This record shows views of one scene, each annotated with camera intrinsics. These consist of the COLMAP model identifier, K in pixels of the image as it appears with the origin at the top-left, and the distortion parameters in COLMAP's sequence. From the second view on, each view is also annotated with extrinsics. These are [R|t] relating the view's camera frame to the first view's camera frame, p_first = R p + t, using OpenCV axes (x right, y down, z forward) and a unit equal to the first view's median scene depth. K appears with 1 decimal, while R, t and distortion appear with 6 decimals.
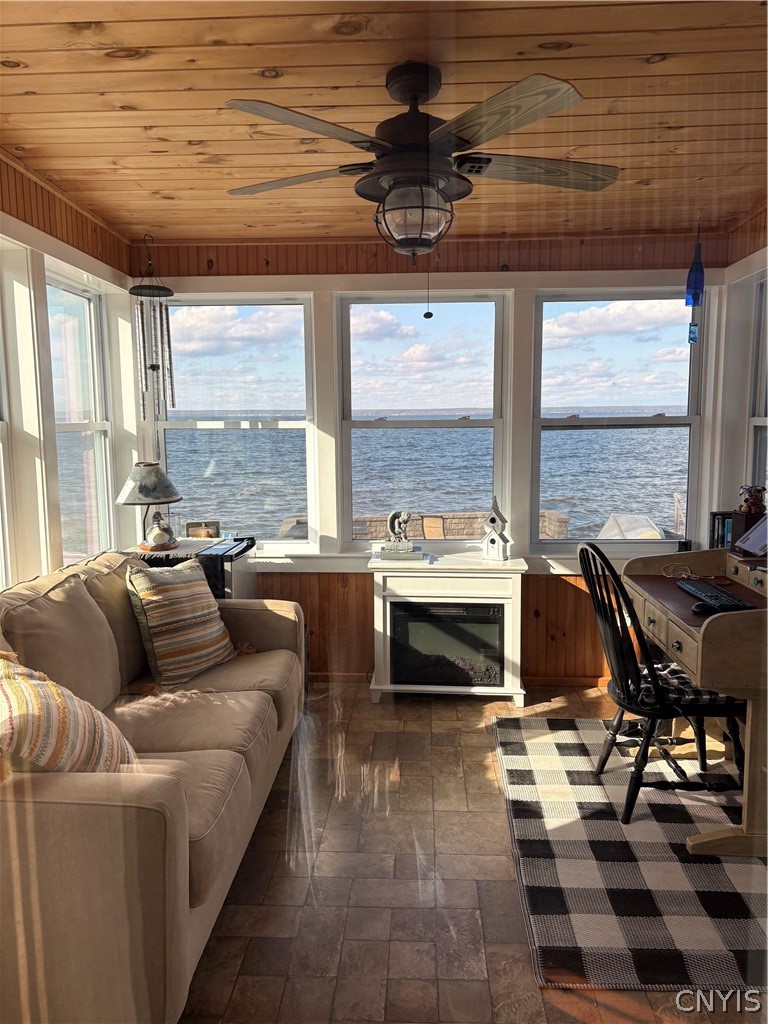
lens RADIAL K [[762.8, 0, 382.4], [0, 762.8, 515.7], [0, 0, 1]] dist [0.037218, -0.012825]
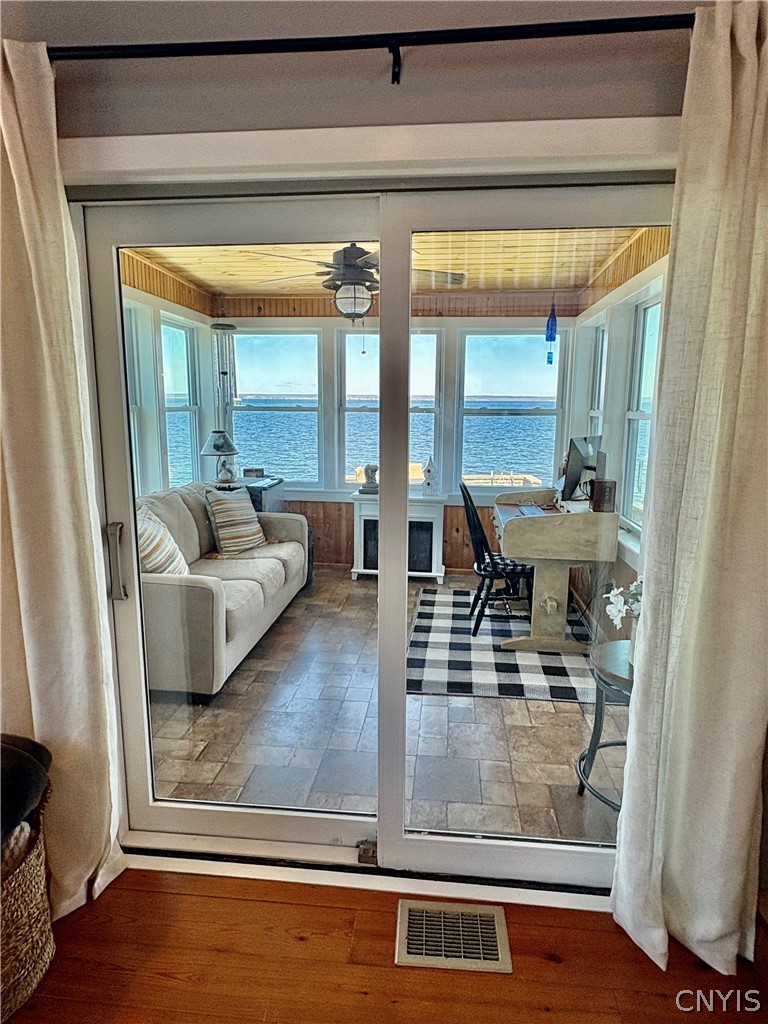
lens RADIAL K [[593.6, 0, 383.9], [0, 593.6, 508.4], [0, 0, 1]] dist [0.008150, -0.001074]
pose [[0.998249, 0.025965, -0.053153, 0.143649], [-0.023282, 0.998454, 0.050478, 0.028739], [0.054382, -0.049152, 0.997310, -0.324296]]
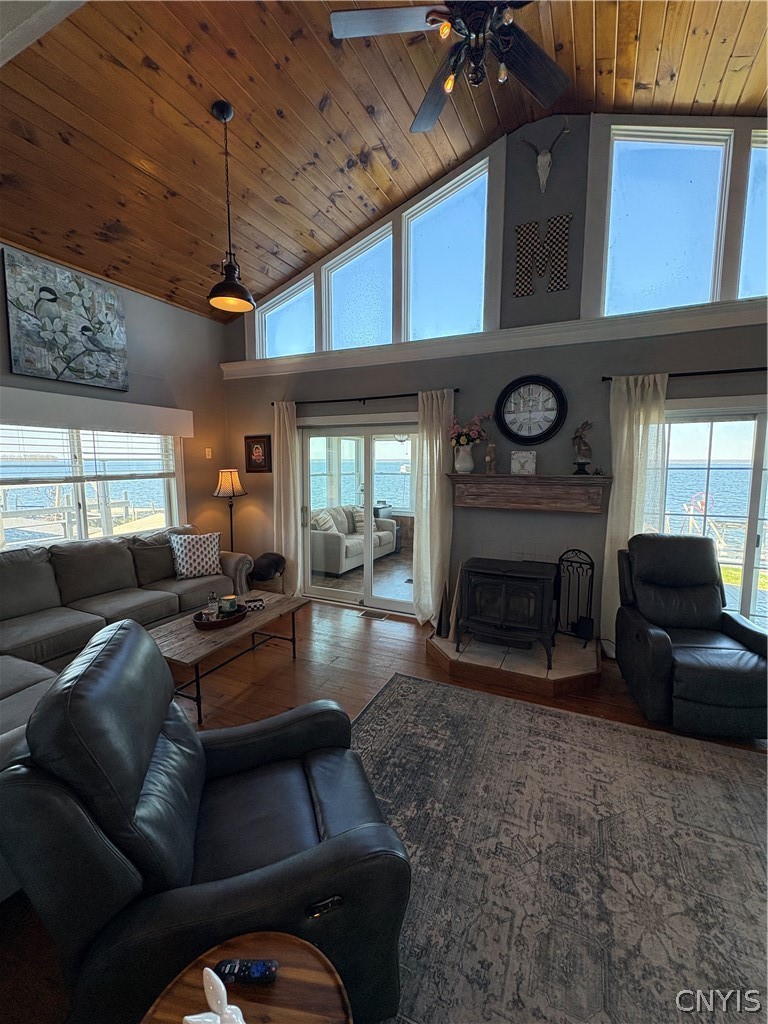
lens RADIAL K [[409.0, 0, 384.7], [0, 409.0, 513.1], [0, 0, 1]] dist [0.002188, -0.000222]
pose [[0.921251, 0.057269, -0.384731, 0.688504], [-0.059463, 0.998211, 0.006202, 0.070885], [0.384398, 0.017163, 0.923008, -1.021647]]
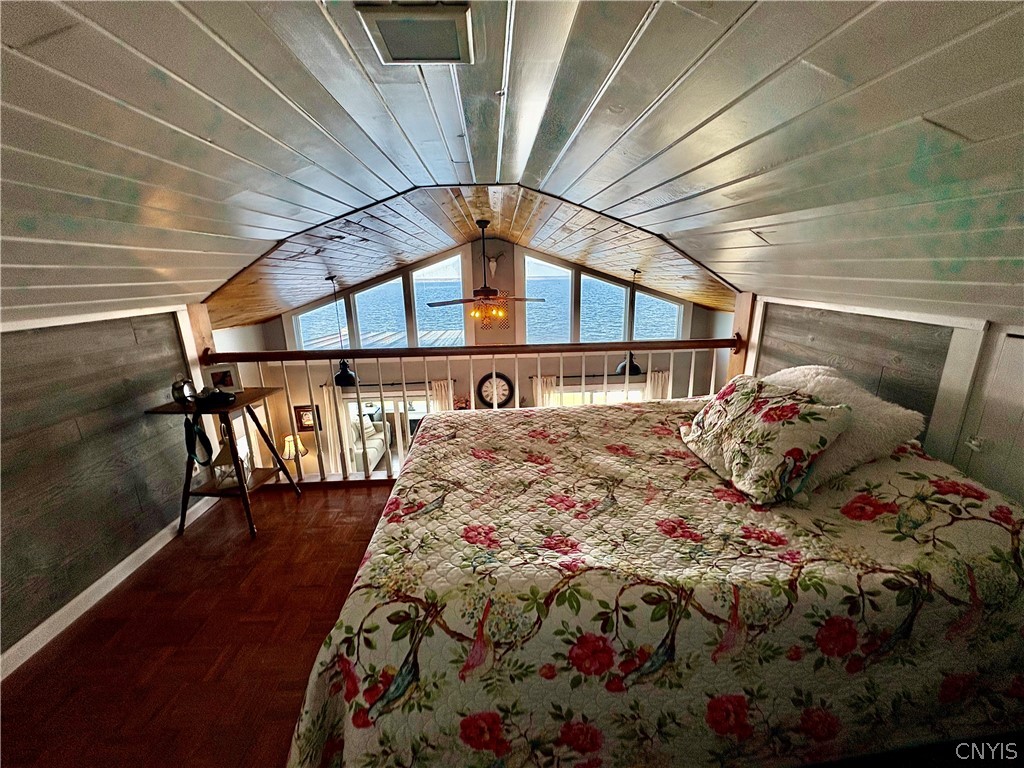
lens RADIAL K [[409.0, 0, 511.7], [0, 409.0, 386.8], [0, 0, 1]] dist [0.002188, -0.000222]
pose [[0.995579, -0.033637, 0.087702, 0.515262], [0.021384, 0.990328, 0.137087, -0.506955], [-0.091465, -0.134605, 0.986669, -1.881369]]
